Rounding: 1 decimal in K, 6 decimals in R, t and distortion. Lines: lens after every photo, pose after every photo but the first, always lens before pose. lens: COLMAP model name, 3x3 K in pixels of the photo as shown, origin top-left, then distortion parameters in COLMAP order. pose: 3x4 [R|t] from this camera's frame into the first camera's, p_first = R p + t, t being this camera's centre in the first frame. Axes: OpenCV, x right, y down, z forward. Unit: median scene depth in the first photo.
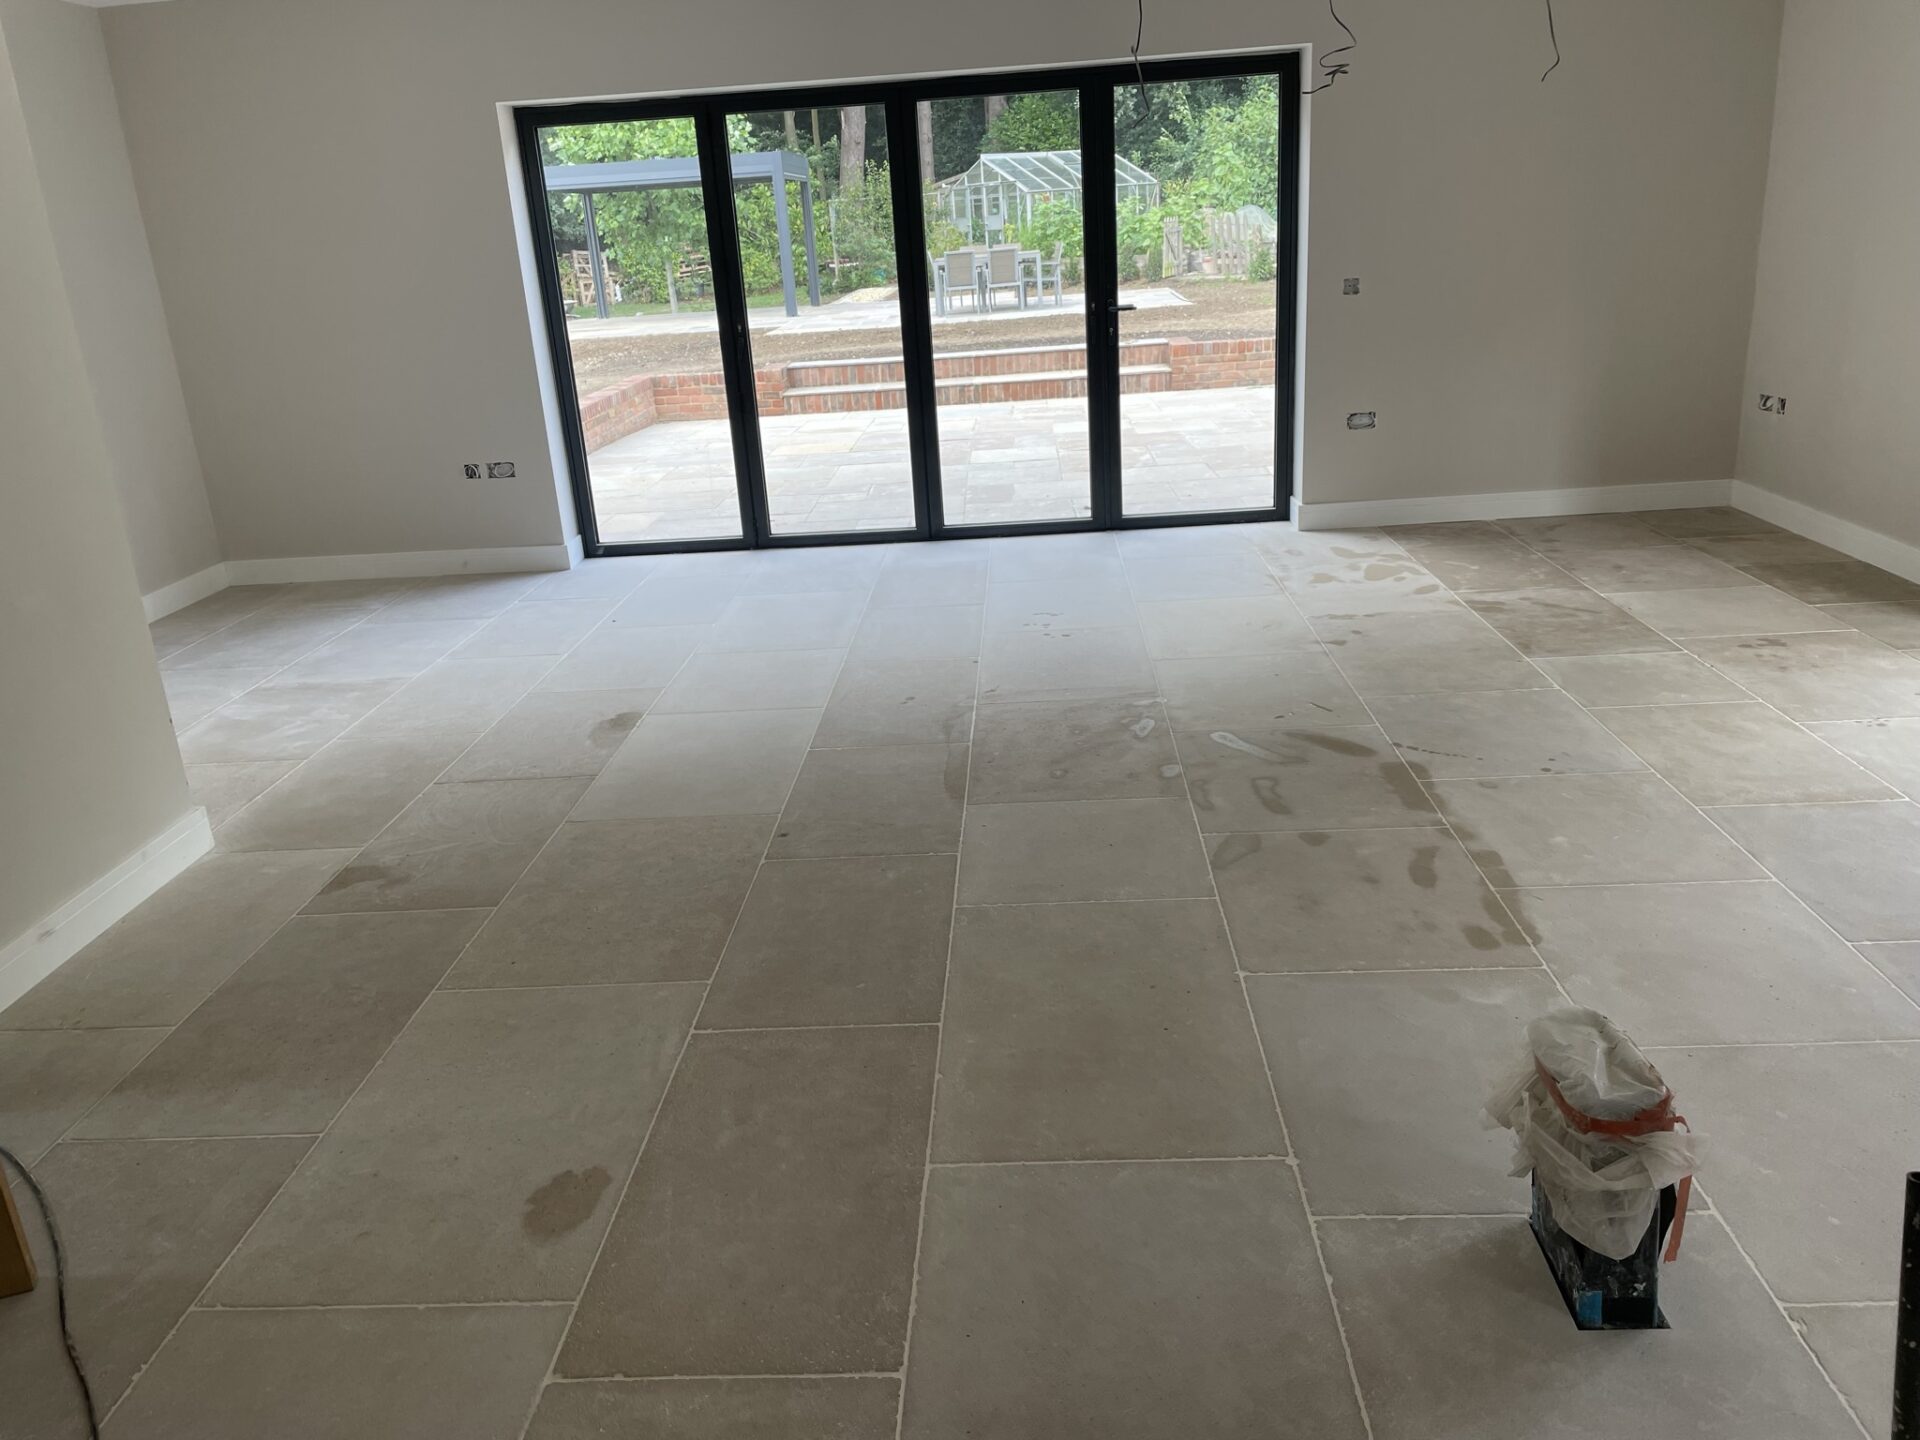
lens RADIAL K [[1450.1, 0, 964.1], [0, 1450.1, 725.1], [0, 0, 1]] dist [0.083825, -0.096815]
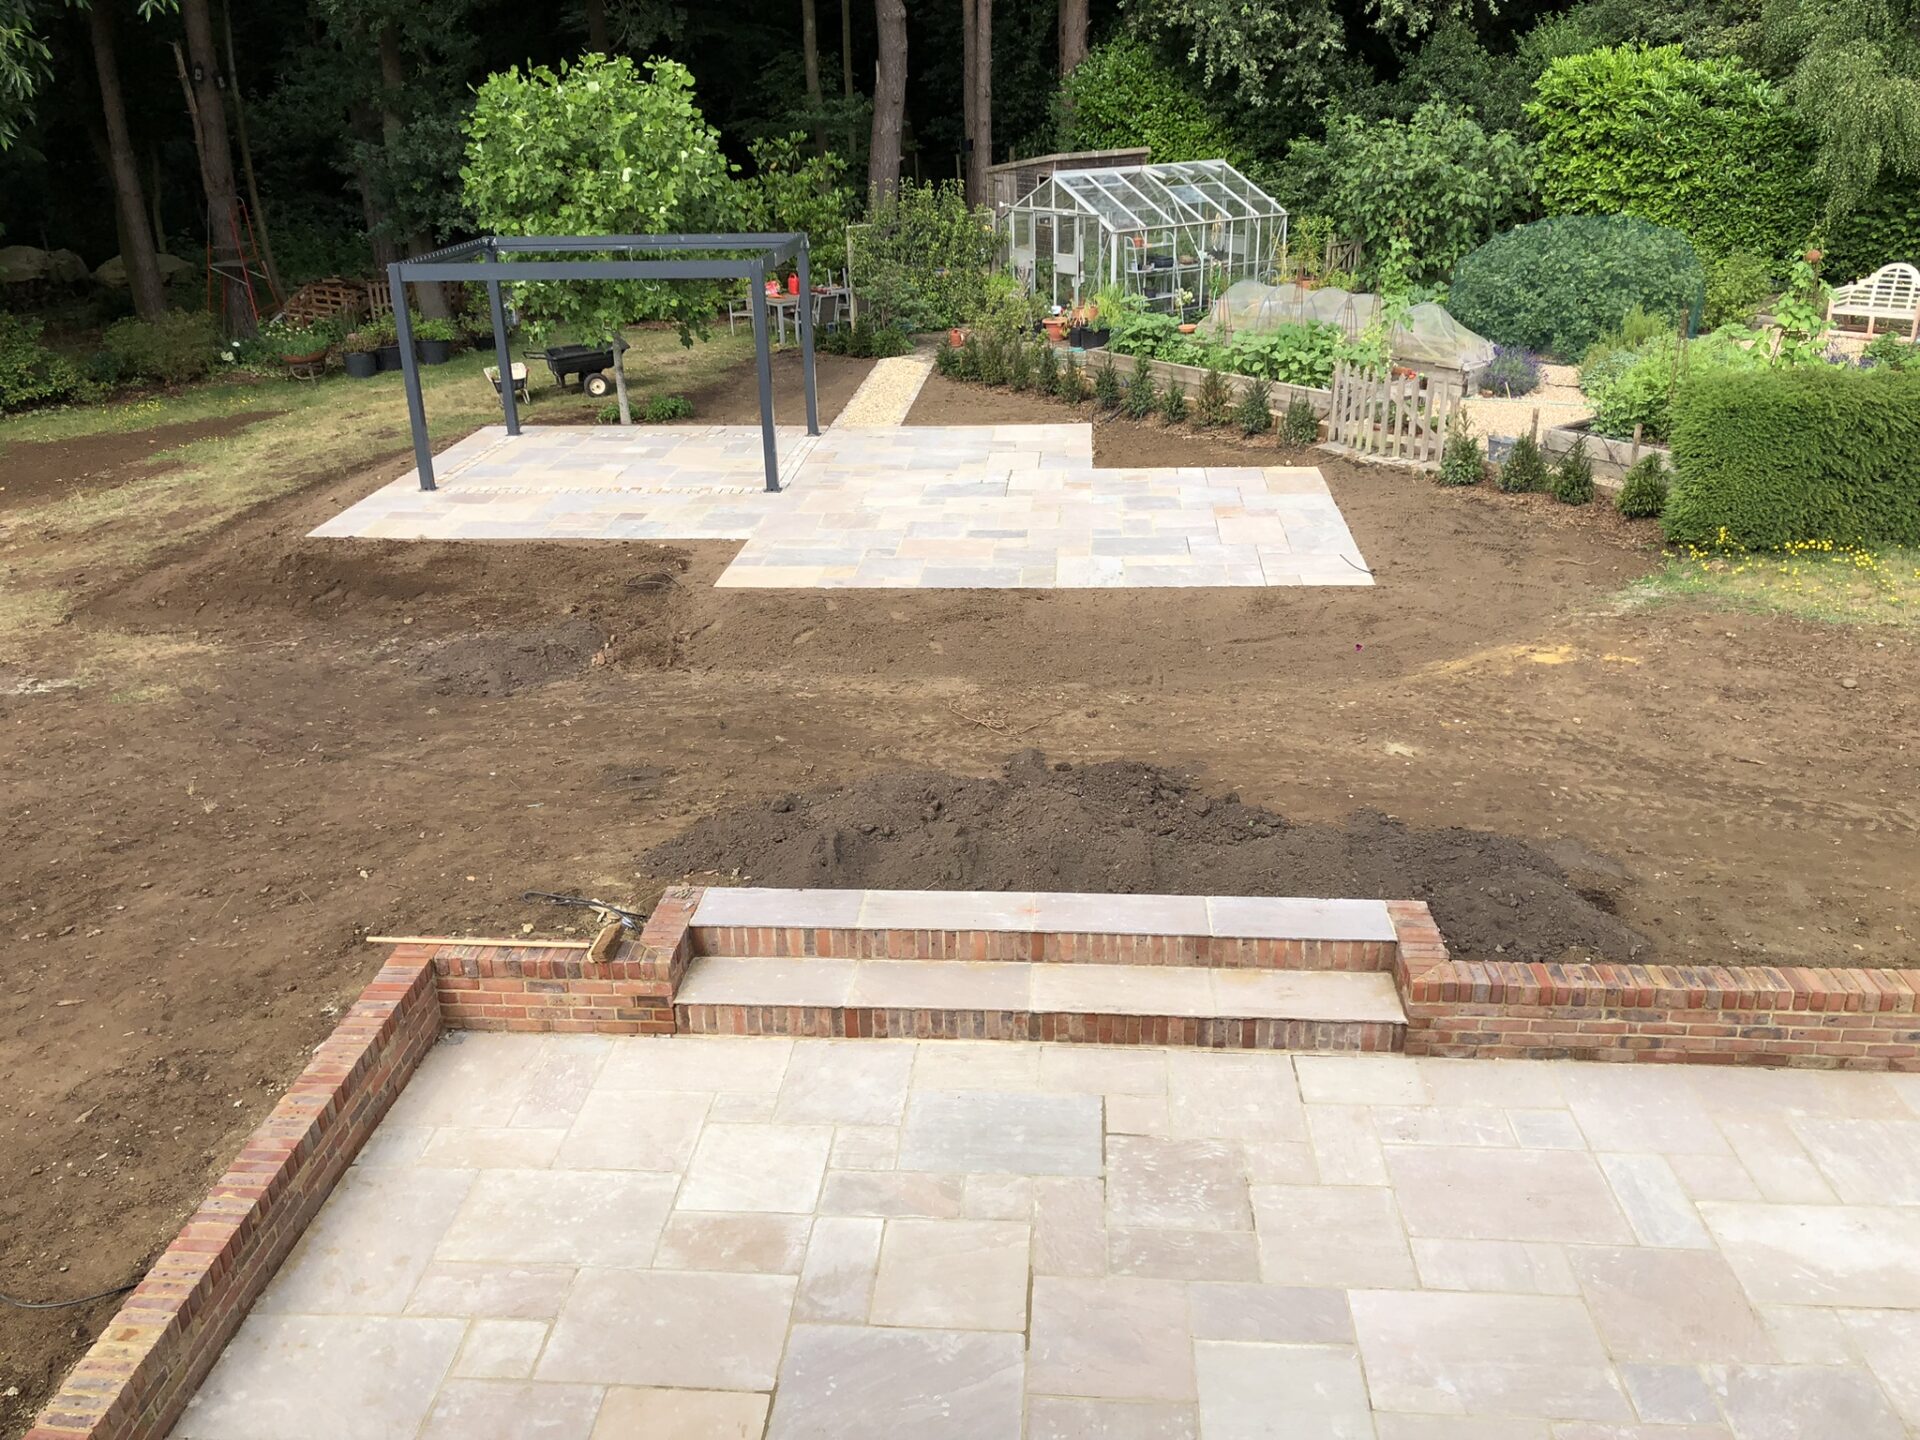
lens RADIAL K [[1581.8, 0, 958.9], [0, 1581.8, 717.9], [0, 0, 1]] dist [0.053027, -0.048498]
pose [[0.997988, 0.061189, -0.016591, -0.006341], [-0.060343, 0.997050, 0.047429, -0.145764], [0.019445, -0.046332, 0.998737, 0.171424]]
